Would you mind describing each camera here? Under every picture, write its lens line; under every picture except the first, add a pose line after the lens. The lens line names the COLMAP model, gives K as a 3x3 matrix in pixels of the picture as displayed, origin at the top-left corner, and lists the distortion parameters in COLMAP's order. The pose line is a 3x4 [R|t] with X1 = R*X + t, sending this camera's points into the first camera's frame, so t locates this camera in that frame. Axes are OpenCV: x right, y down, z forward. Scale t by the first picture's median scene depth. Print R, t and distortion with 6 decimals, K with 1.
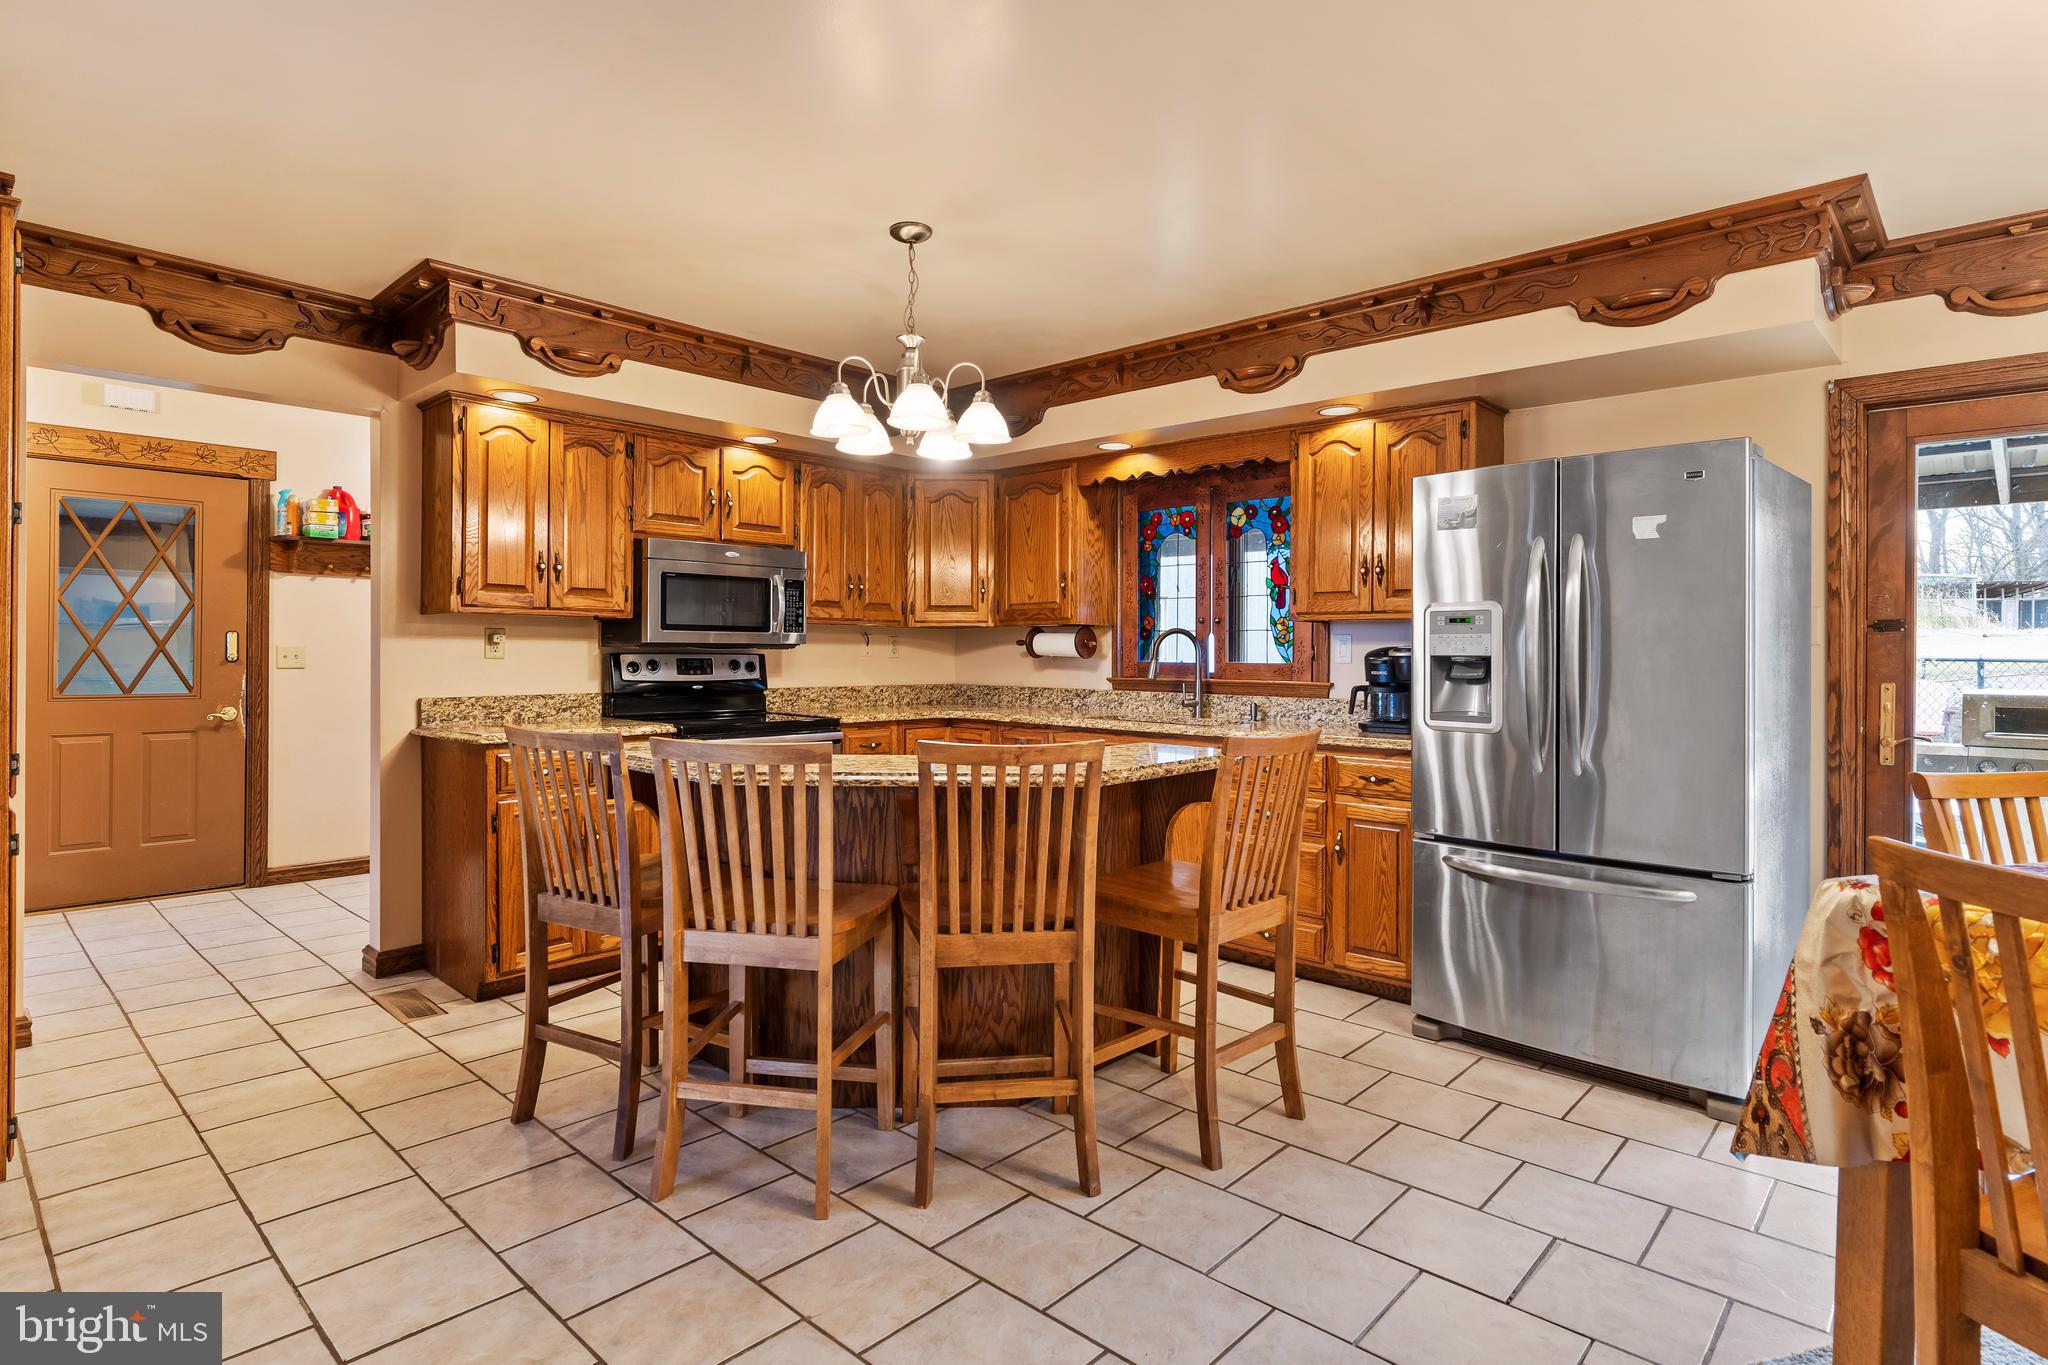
lens RADIAL K [[1046.0, 0, 1019.8], [0, 1046.0, 667.1], [0, 0, 1]] dist [-0.011796, 0.002914]
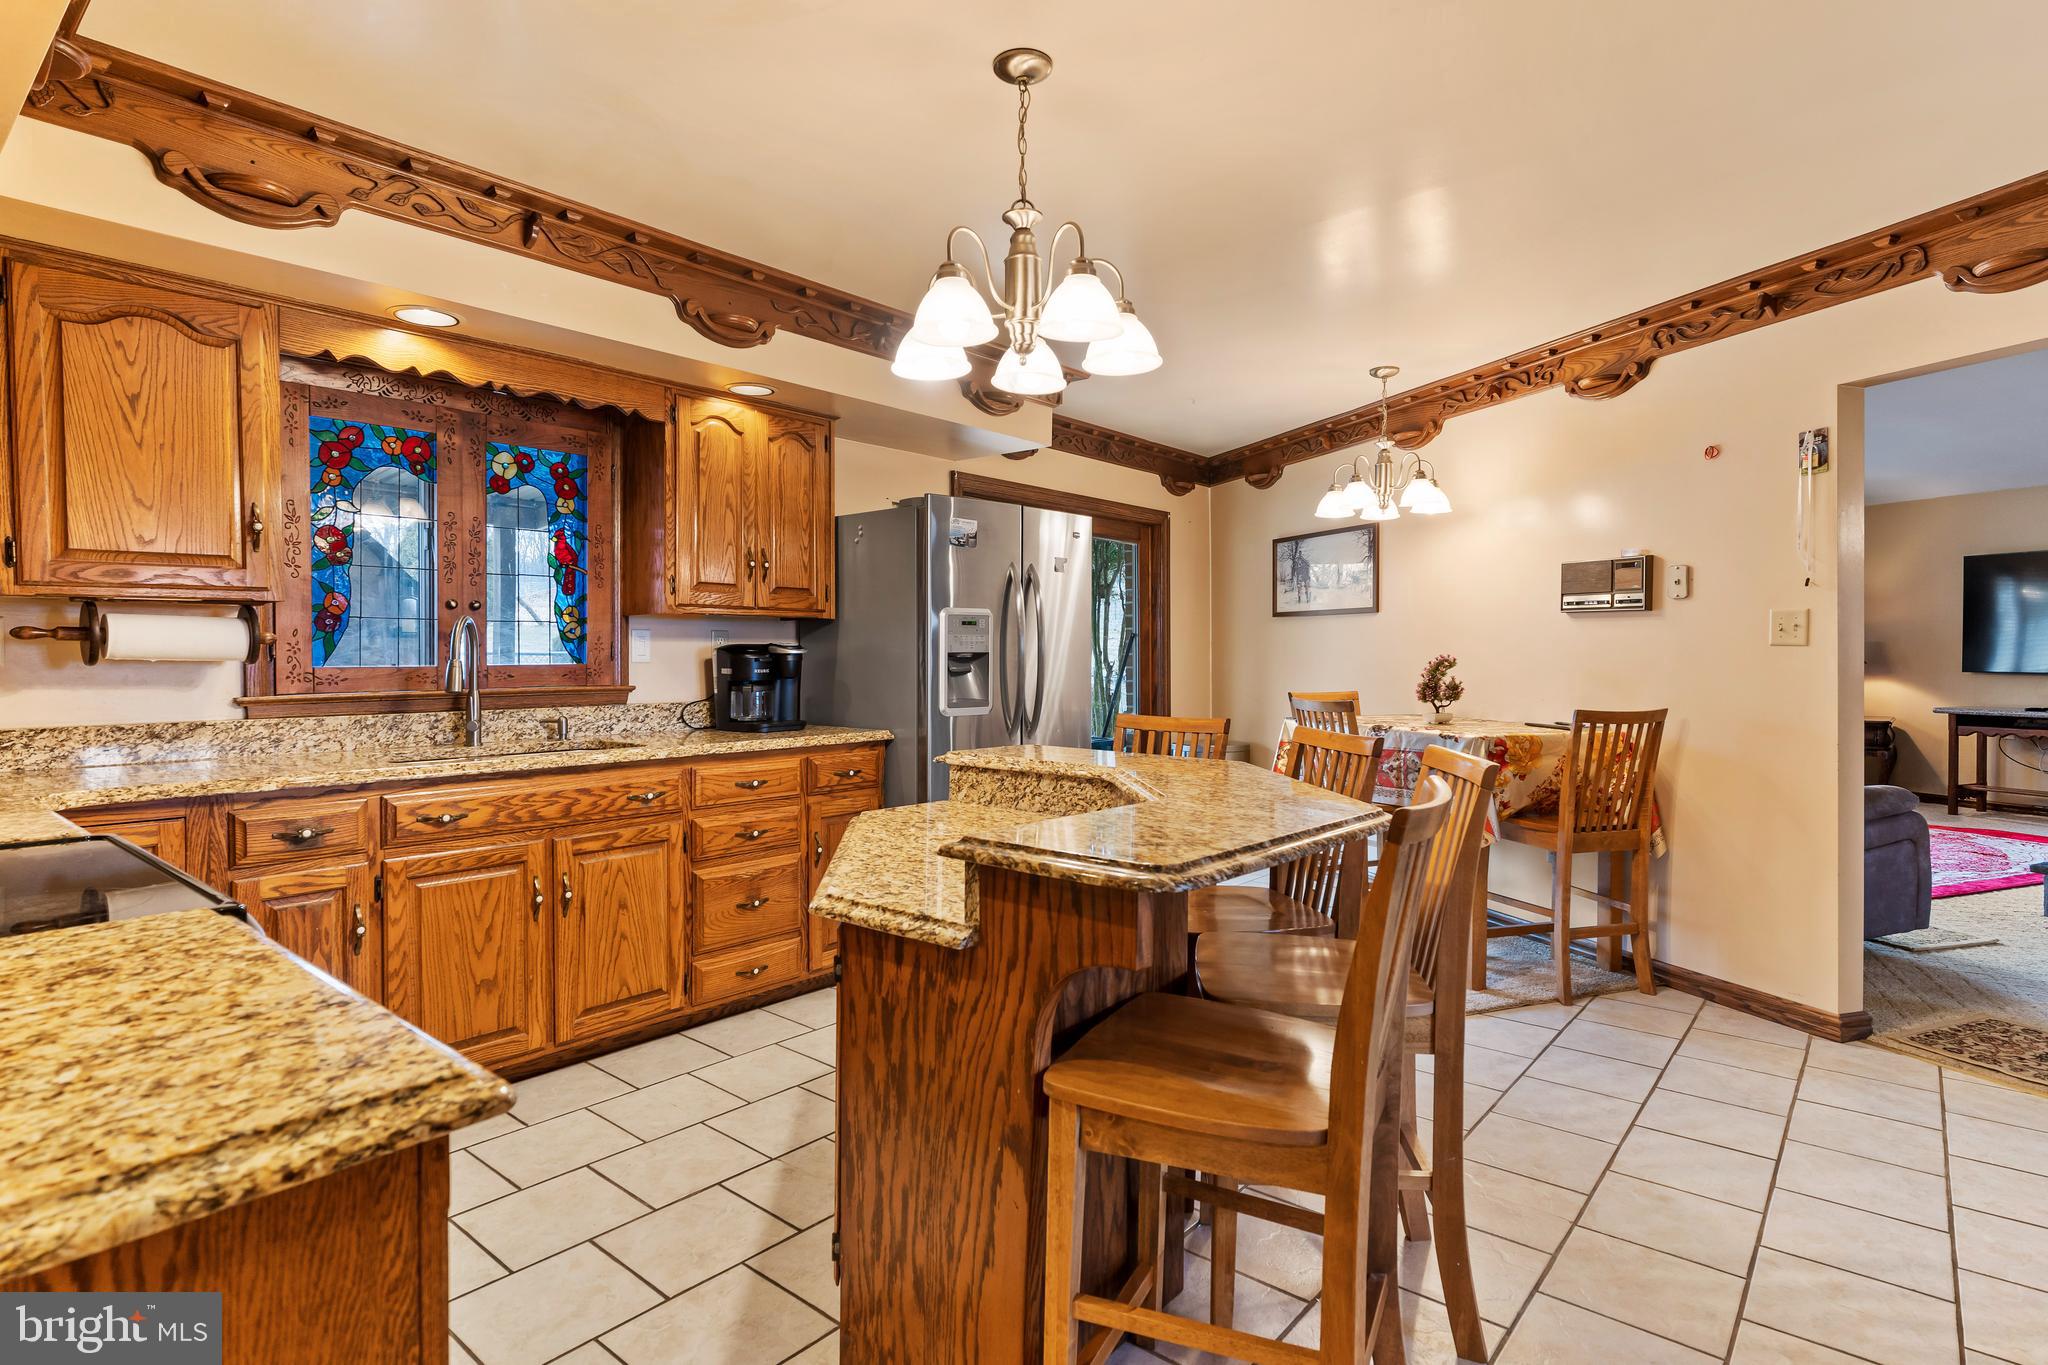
lens RADIAL K [[1046.0, 0, 1023.2], [0, 1046.0, 675.5], [0, 0, 1]] dist [-0.011796, 0.002914]
pose [[-0.049226, -0.029642, 0.998348, -0.552018], [0.015534, 0.999416, 0.030440, -0.013952], [-0.998667, 0.017006, -0.048737, 0.694833]]
